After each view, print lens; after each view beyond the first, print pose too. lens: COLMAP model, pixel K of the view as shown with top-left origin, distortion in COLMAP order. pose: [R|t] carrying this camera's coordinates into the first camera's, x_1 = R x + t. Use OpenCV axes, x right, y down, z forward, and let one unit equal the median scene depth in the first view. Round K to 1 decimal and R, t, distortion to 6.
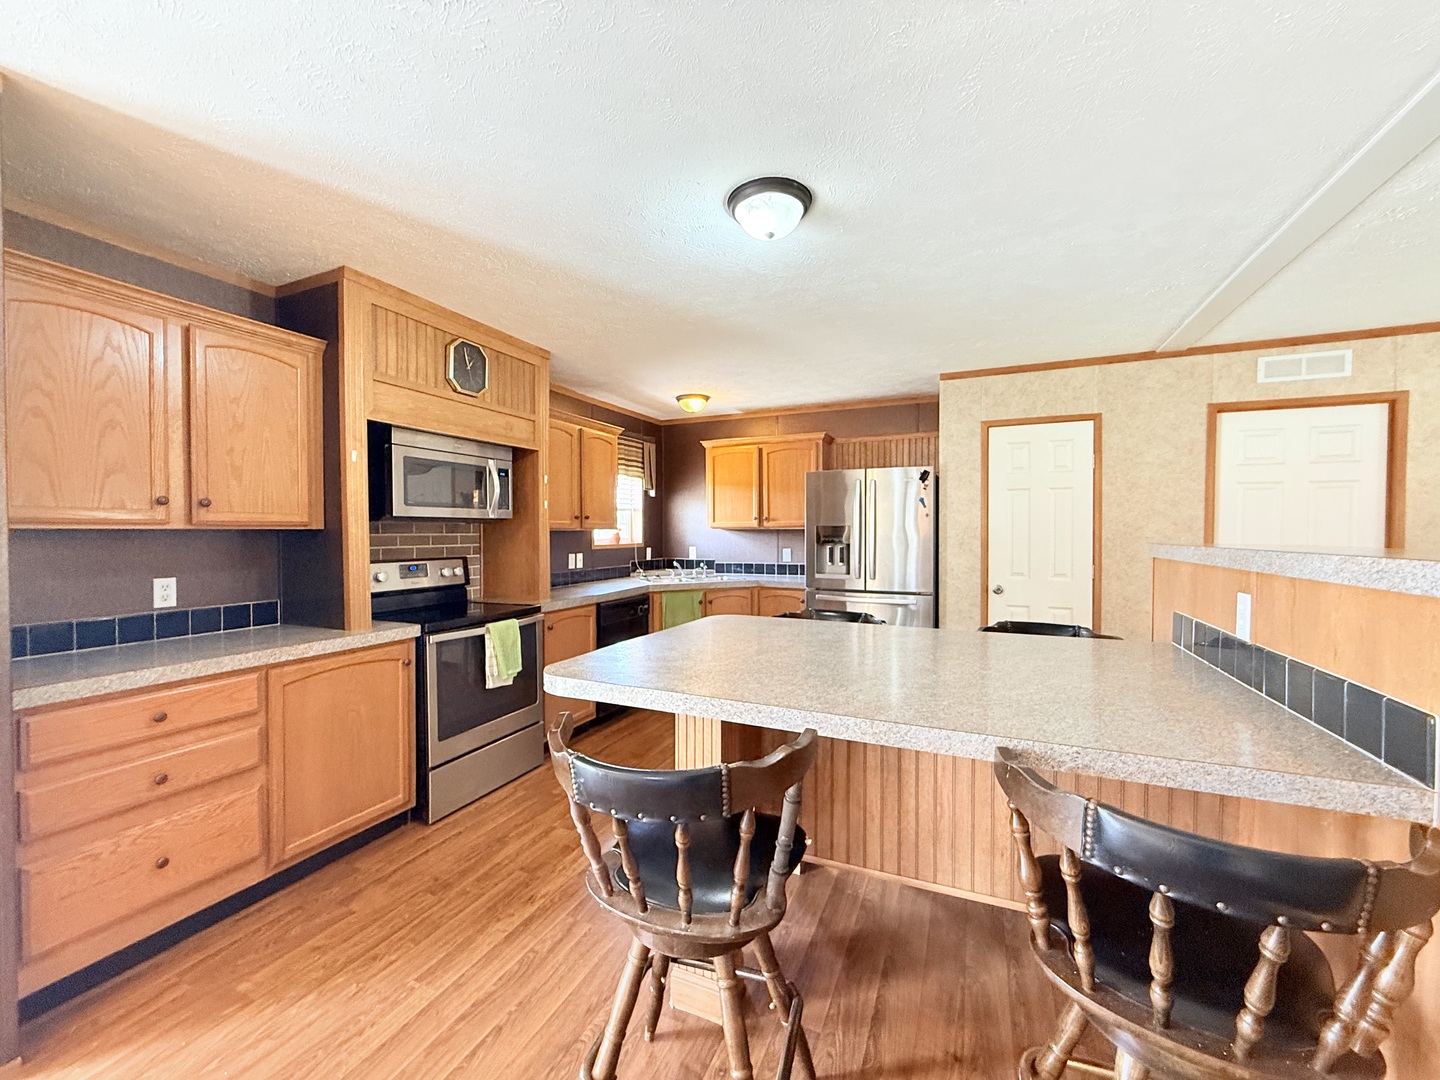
lens RADIAL K [[567.3, 0, 717.5], [0, 567.3, 538.8], [0, 0, 1]] dist [-0.000744, -0.000148]
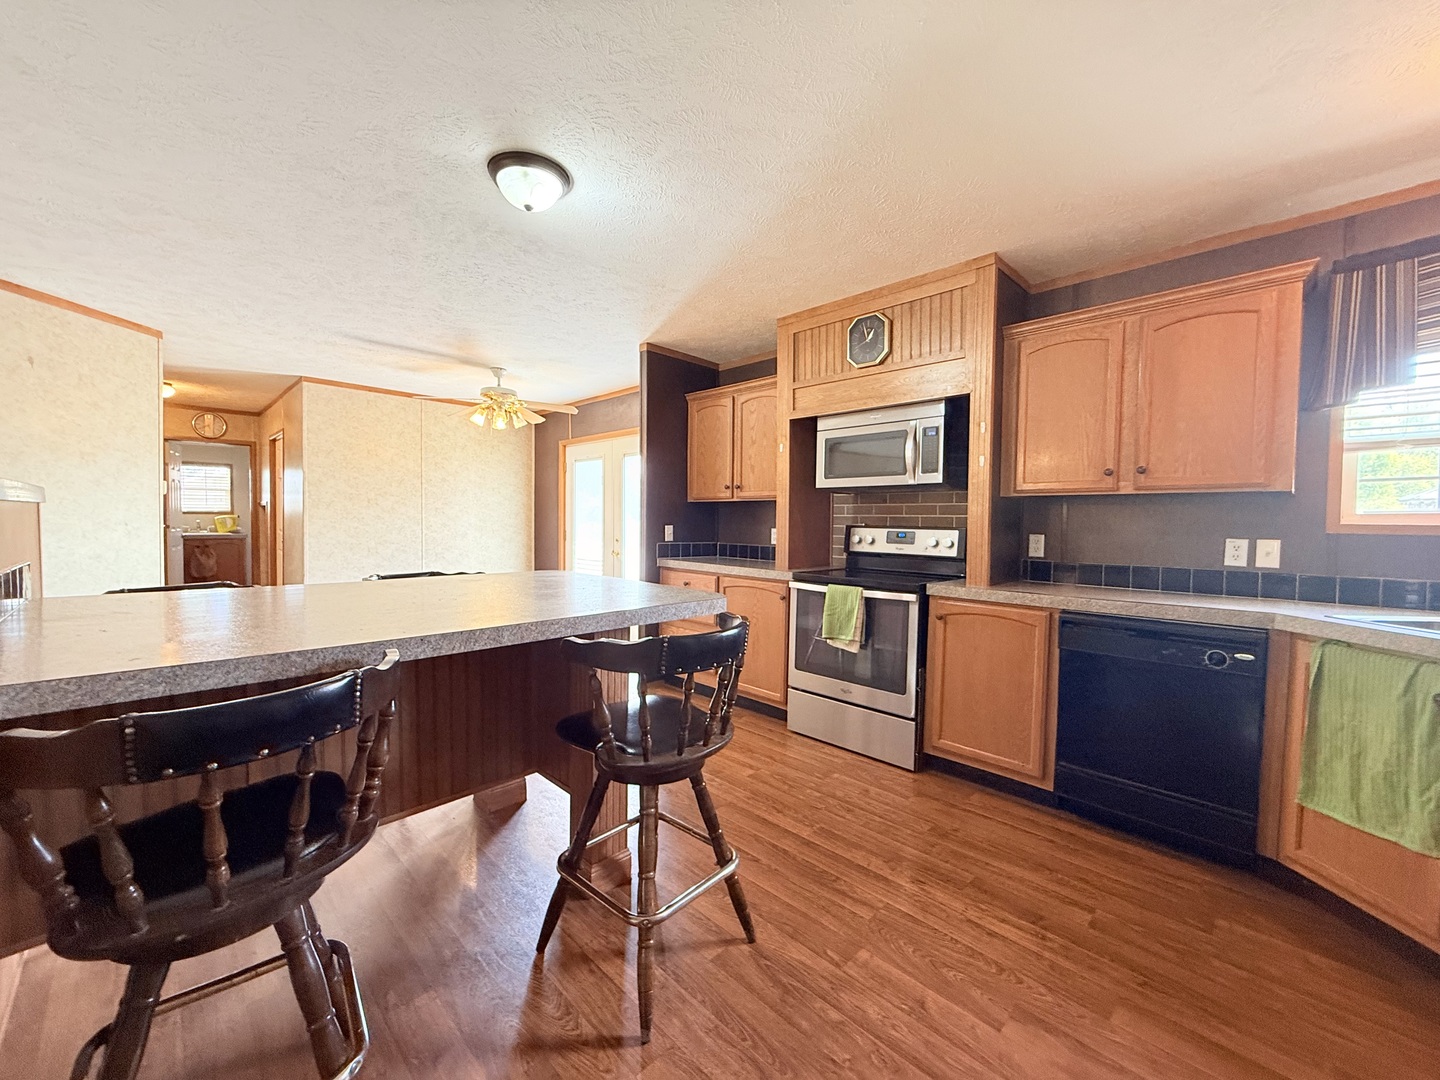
lens RADIAL K [[579.8, 0, 729.4], [0, 579.8, 530.2], [0, 0, 1]] dist [-0.001036, -0.000202]
pose [[-0.350040, 0.048728, -0.935467, 0.712866], [-0.005348, 0.998526, 0.054013, -0.013919], [0.936720, 0.023909, -0.349263, 1.249664]]
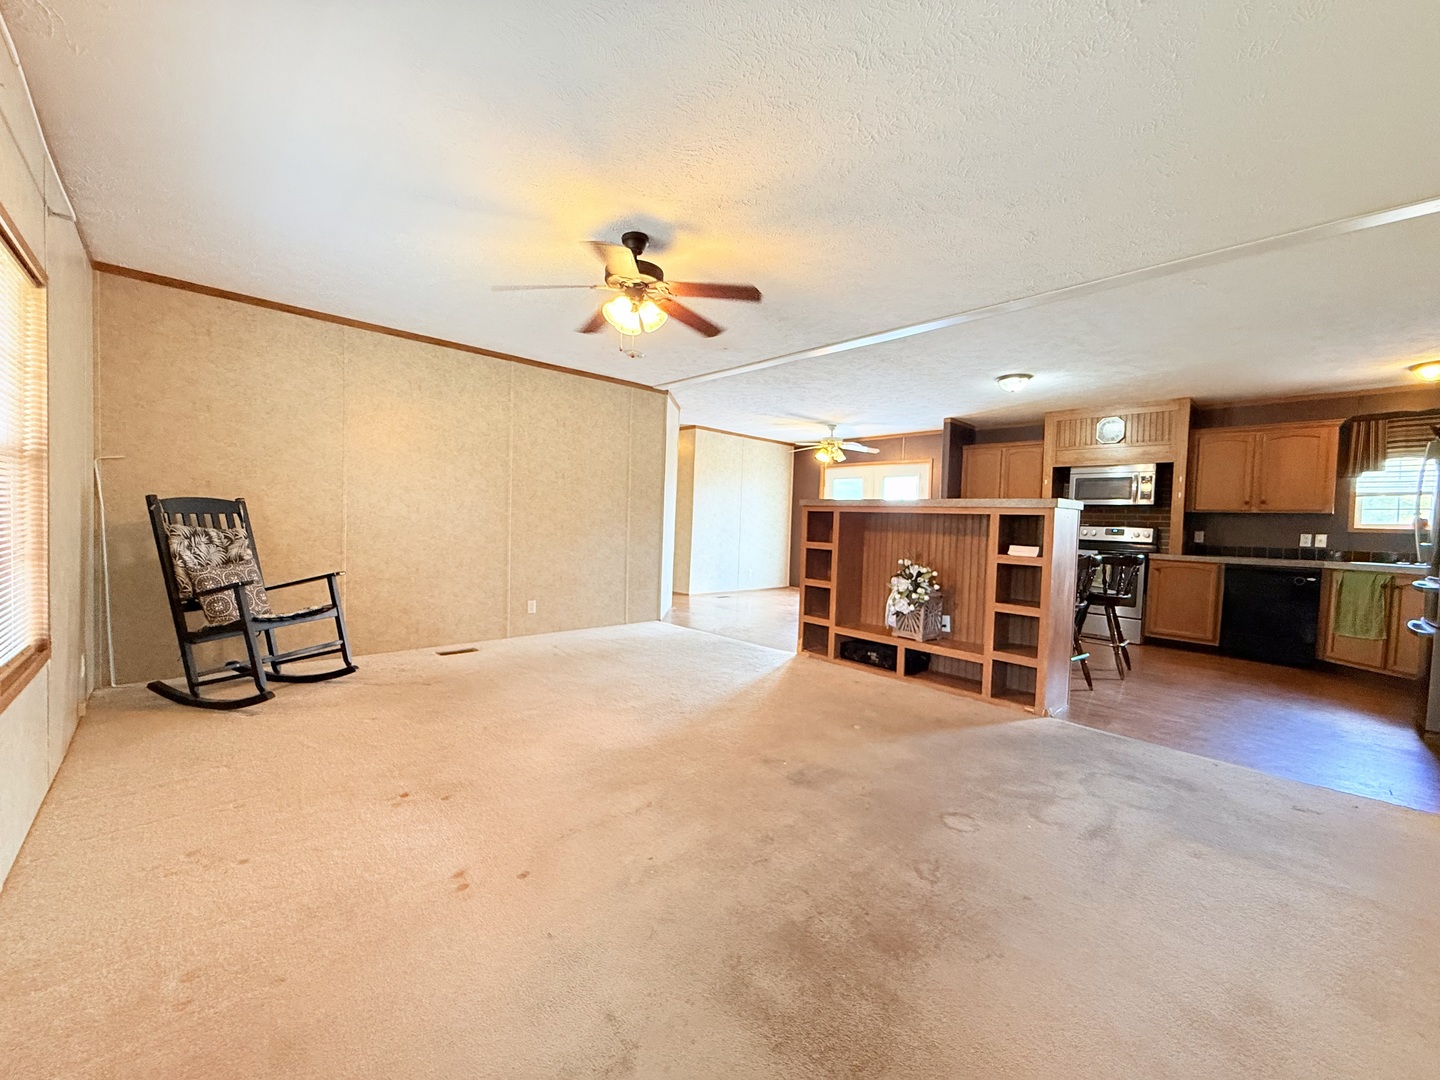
lens RADIAL K [[579.8, 0, 729.4], [0, 579.8, 530.2], [0, 0, 1]] dist [-0.001036, -0.000202]
pose [[-0.383563, 0.038435, -0.922715, 2.185160], [-0.025618, 0.998306, 0.052233, -0.022265], [0.923159, 0.043673, -0.381928, 0.606157]]
